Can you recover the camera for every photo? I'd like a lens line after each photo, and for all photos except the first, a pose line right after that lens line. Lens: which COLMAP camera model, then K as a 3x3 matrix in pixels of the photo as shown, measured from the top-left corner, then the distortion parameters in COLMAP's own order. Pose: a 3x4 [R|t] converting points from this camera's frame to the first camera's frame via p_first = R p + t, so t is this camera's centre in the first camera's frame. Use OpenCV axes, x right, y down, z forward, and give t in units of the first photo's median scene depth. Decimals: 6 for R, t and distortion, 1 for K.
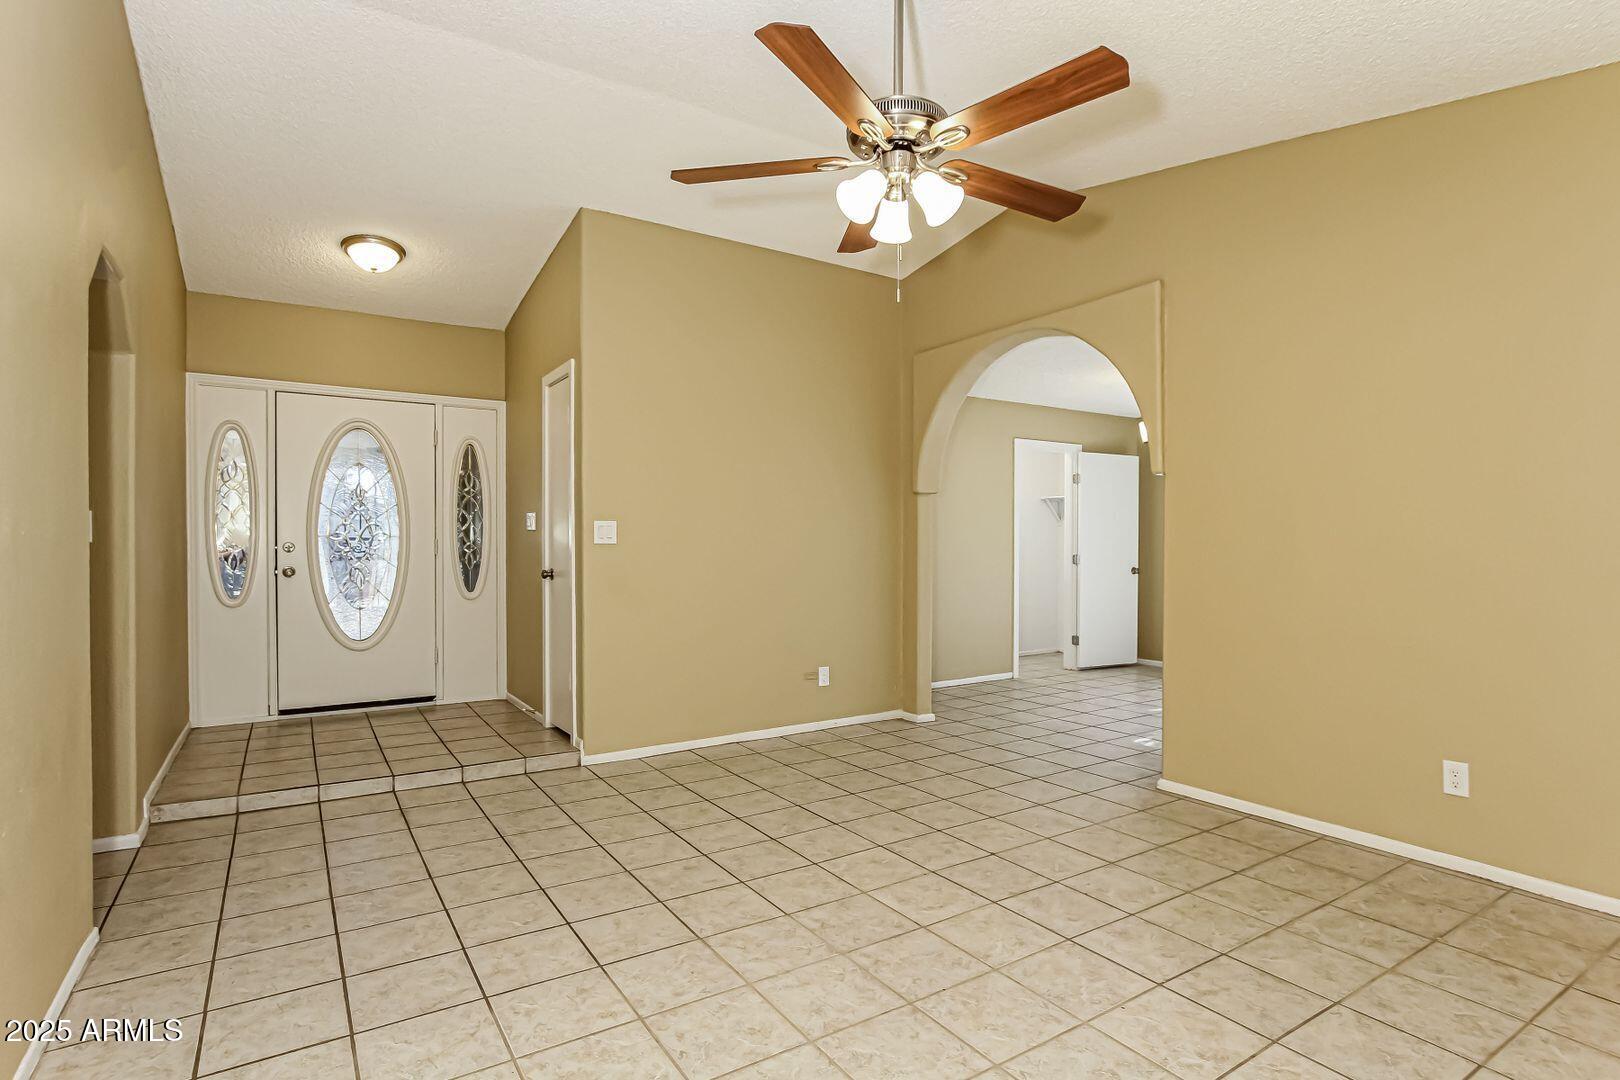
lens RADIAL K [[817.9, 0, 817.8], [0, 817.9, 545.7], [0, 0, 1]] dist [-0.014112, 0.001116]
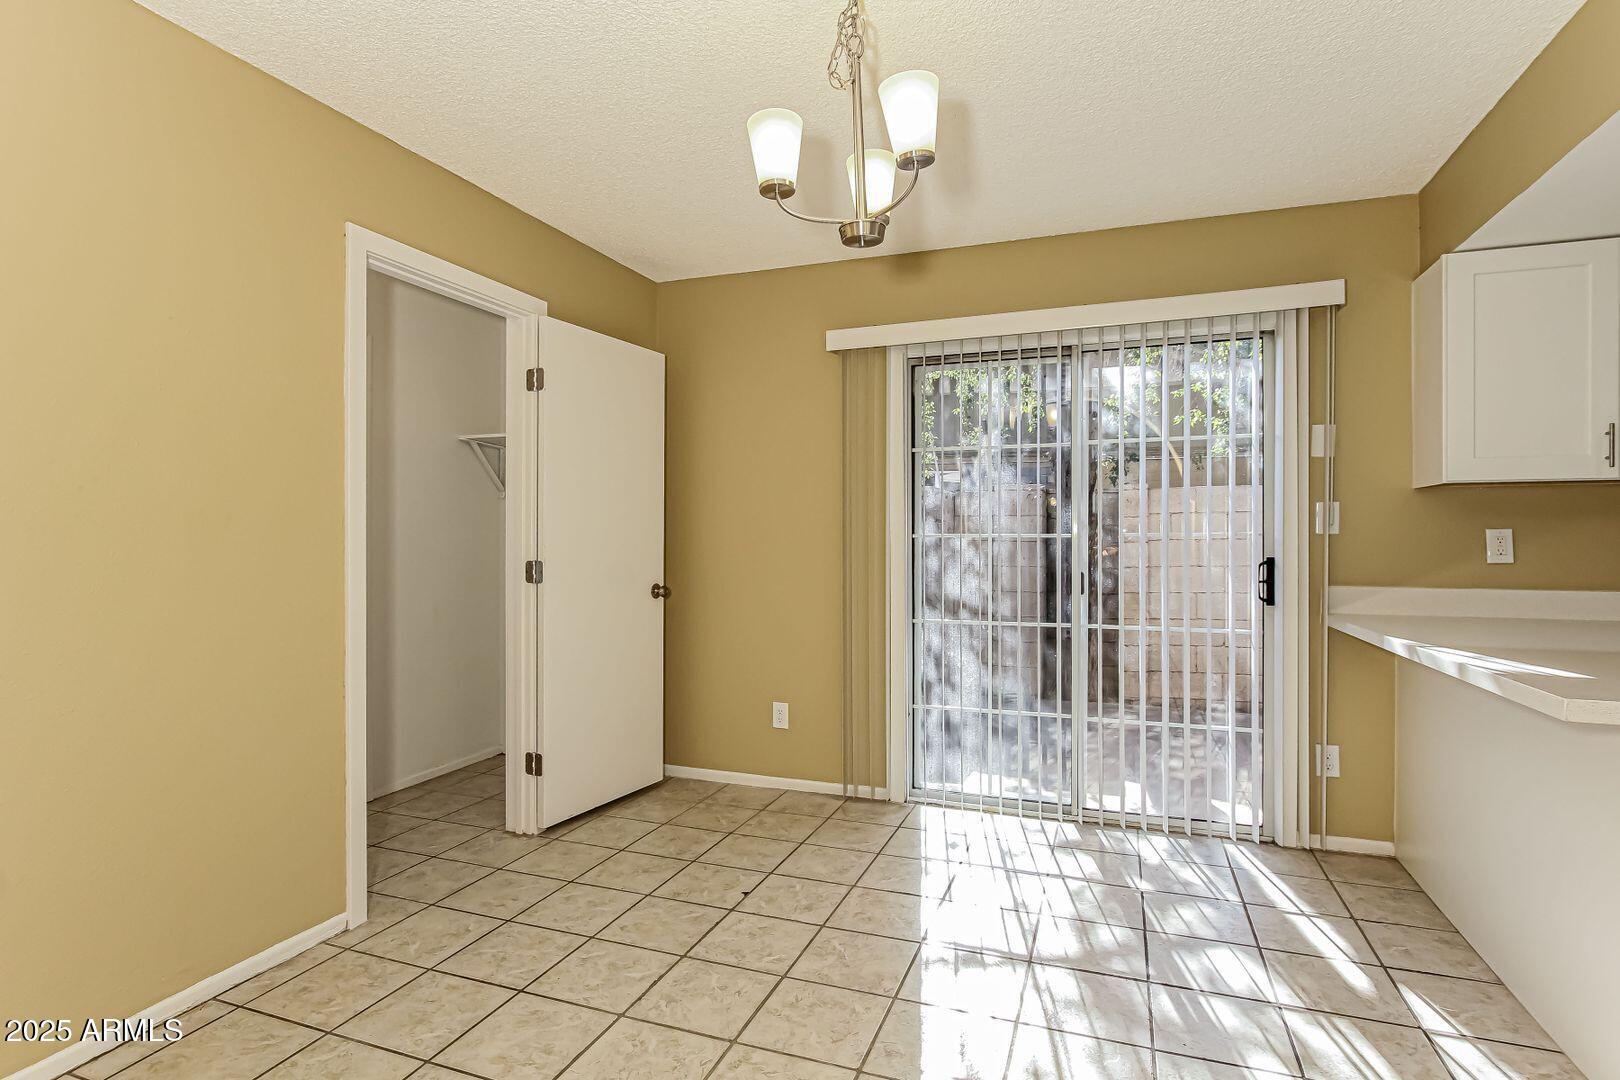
lens RADIAL K [[817.9, 0, 817.6], [0, 817.9, 542.3], [0, 0, 1]] dist [-0.014112, 0.001116]
pose [[0.802495, -0.000763, 0.596658, 0.175100], [0.001830, 0.999998, -0.001181, 0.002600], [-0.596656, 0.002040, 0.802494, 0.553985]]
